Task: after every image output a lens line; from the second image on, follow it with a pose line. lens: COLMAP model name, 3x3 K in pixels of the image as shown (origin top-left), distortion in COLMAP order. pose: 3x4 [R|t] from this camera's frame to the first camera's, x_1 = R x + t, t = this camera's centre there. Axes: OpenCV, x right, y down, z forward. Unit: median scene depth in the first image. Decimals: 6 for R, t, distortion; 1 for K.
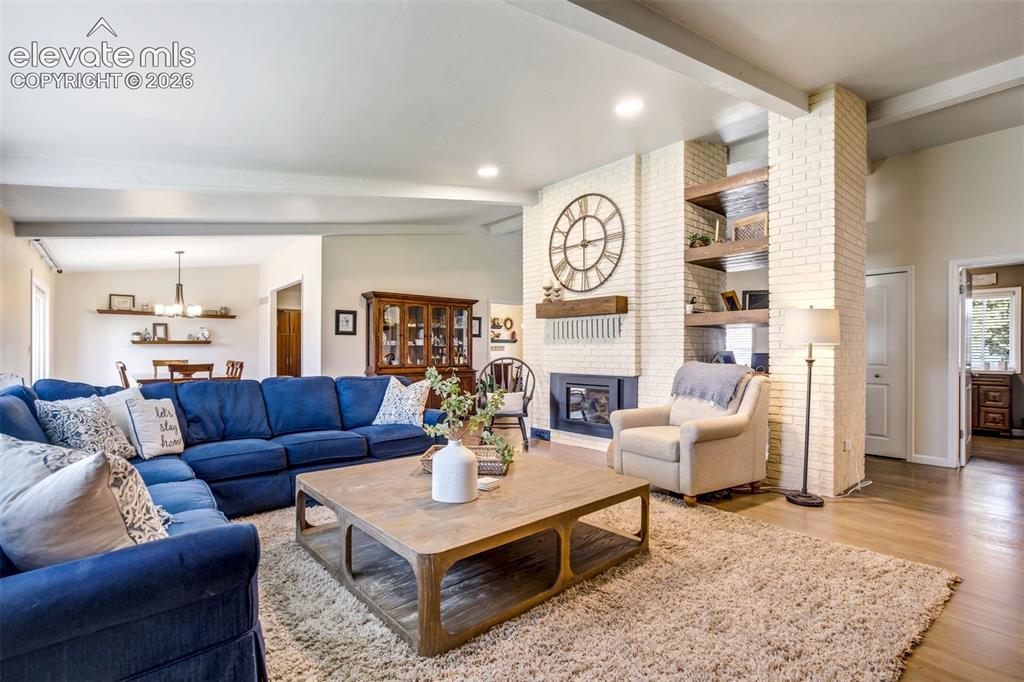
lens RADIAL K [[476.4, 0, 514.8], [0, 476.4, 347.2], [0, 0, 1]] dist [-0.014003, 0.003804]
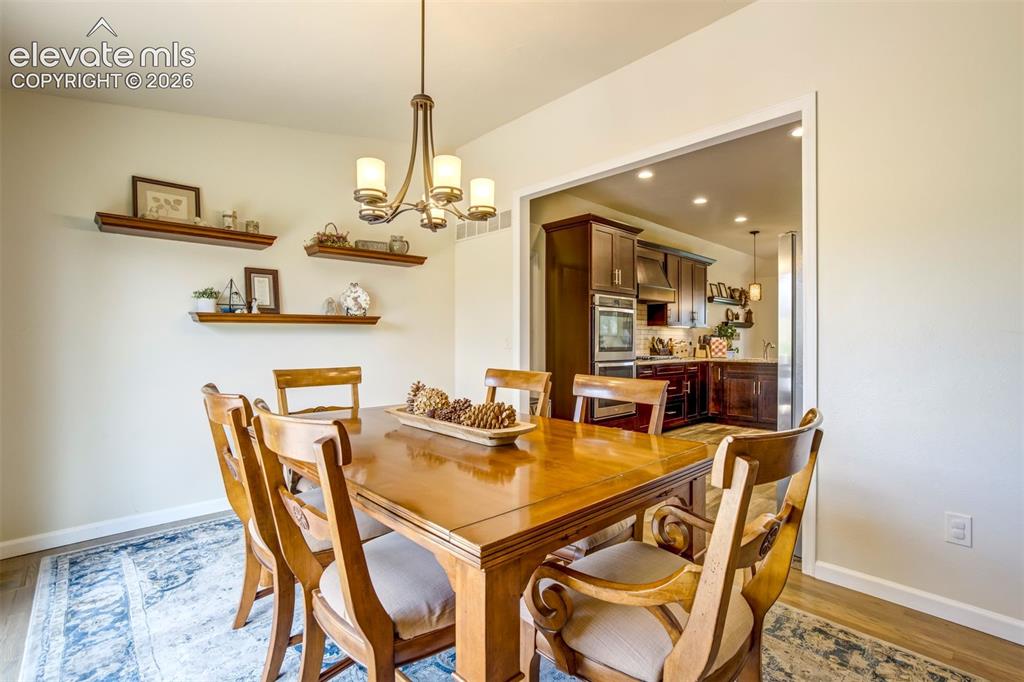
lens RADIAL K [[476.4, 0, 516.0], [0, 476.4, 338.8], [0, 0, 1]] dist [-0.014003, 0.003804]
pose [[0.998442, -0.003729, 0.055672, -0.555844], [0.003671, 0.999993, 0.001145, 0.006058], [-0.055676, -0.000939, 0.998448, 0.596458]]
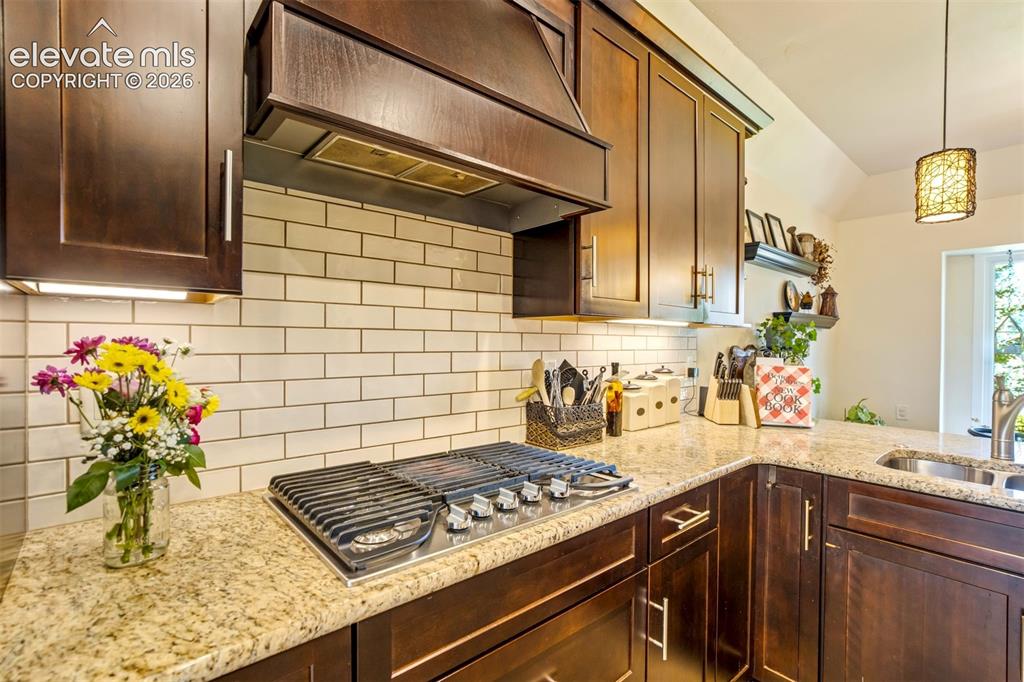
lens RADIAL K [[476.4, 0, 516.2], [0, 476.4, 343.8], [0, 0, 1]] dist [-0.014003, 0.003804]
pose [[0.999492, 0.002699, 0.031754, -0.314805], [-0.003097, 0.999917, 0.012475, -0.004149], [-0.031718, -0.012567, 0.999418, 1.137759]]
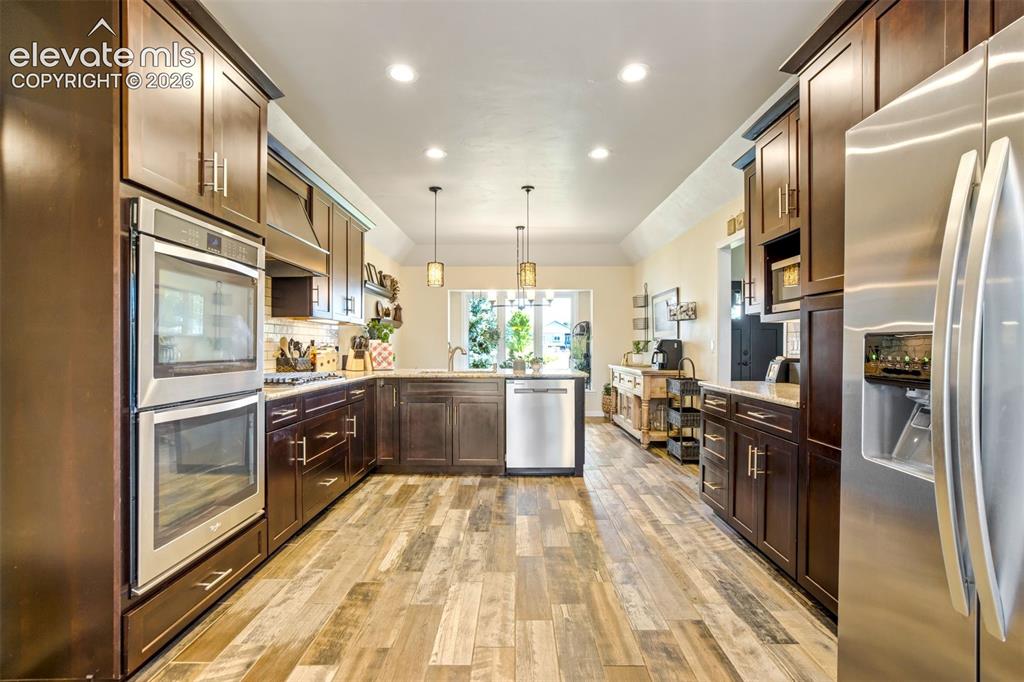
lens RADIAL K [[476.4, 0, 513.2], [0, 476.4, 343.0], [0, 0, 1]] dist [-0.014003, 0.003804]
pose [[0.654384, -0.002332, 0.756159, -0.477177], [0.000882, 0.999997, 0.002321, 0.008689], [-0.756162, -0.000852, 0.654384, 0.915843]]
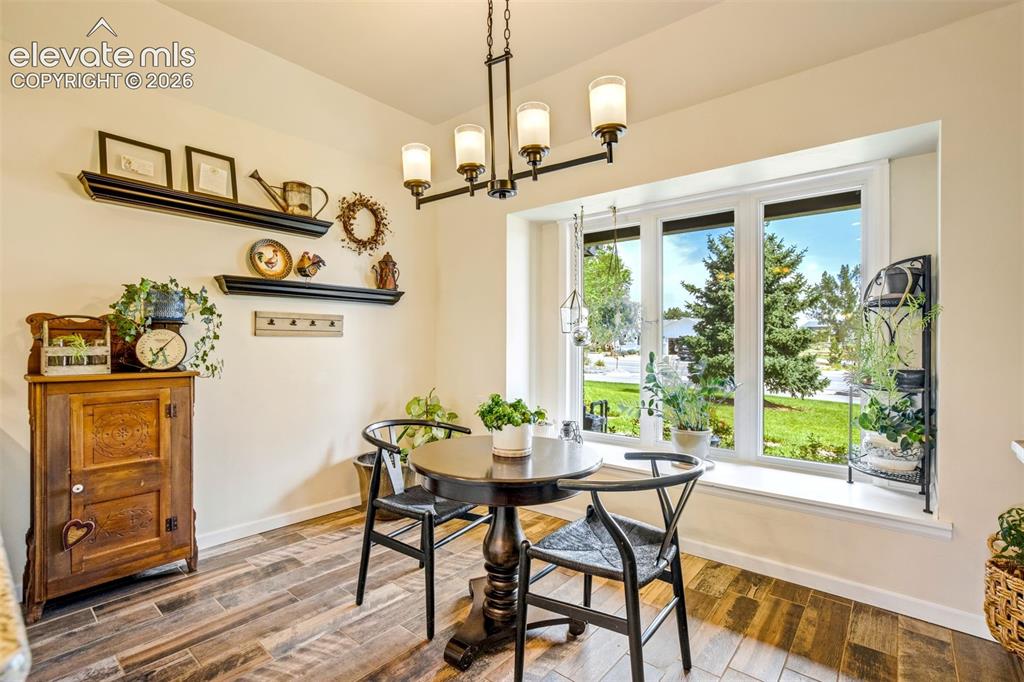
lens RADIAL K [[476.4, 0, 511.5], [0, 476.4, 343.2], [0, 0, 1]] dist [-0.014003, 0.003804]
pose [[0.987638, -0.003931, 0.156701, 0.034695], [0.002549, 0.999956, 0.009020, 0.013337], [-0.156730, -0.008509, 0.987605, 1.186224]]
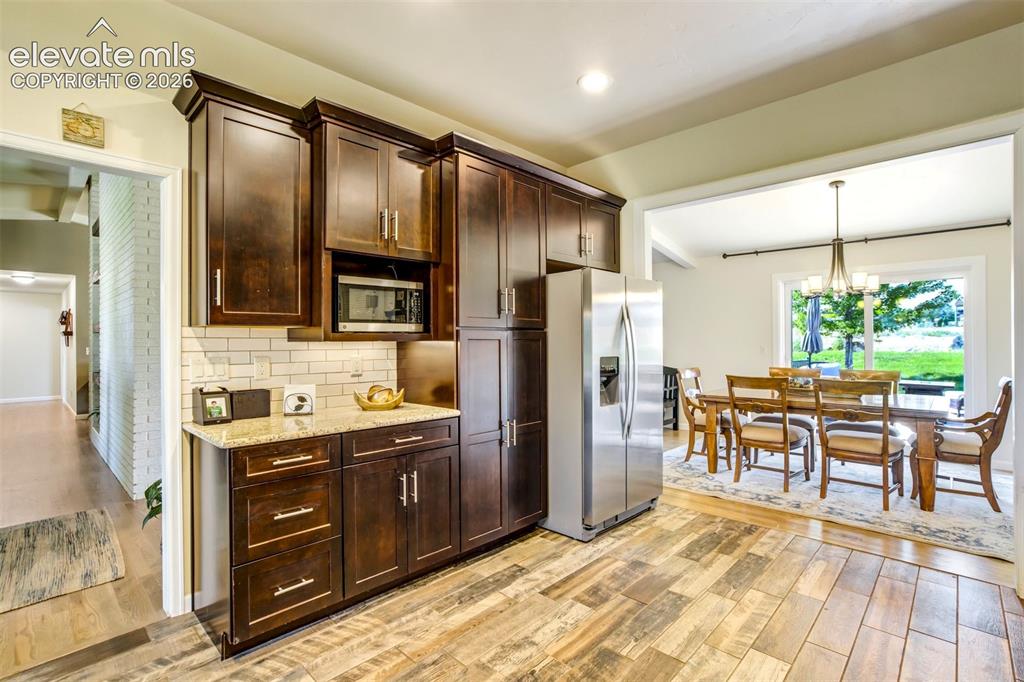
lens RADIAL K [[476.4, 0, 520.9], [0, 476.4, 341.7], [0, 0, 1]] dist [-0.014003, 0.003804]
pose [[-0.994196, -0.003902, -0.107512, -0.218423], [-0.003661, 0.999990, -0.002444, -0.003657], [0.107521, -0.002036, -0.994201, 1.255339]]
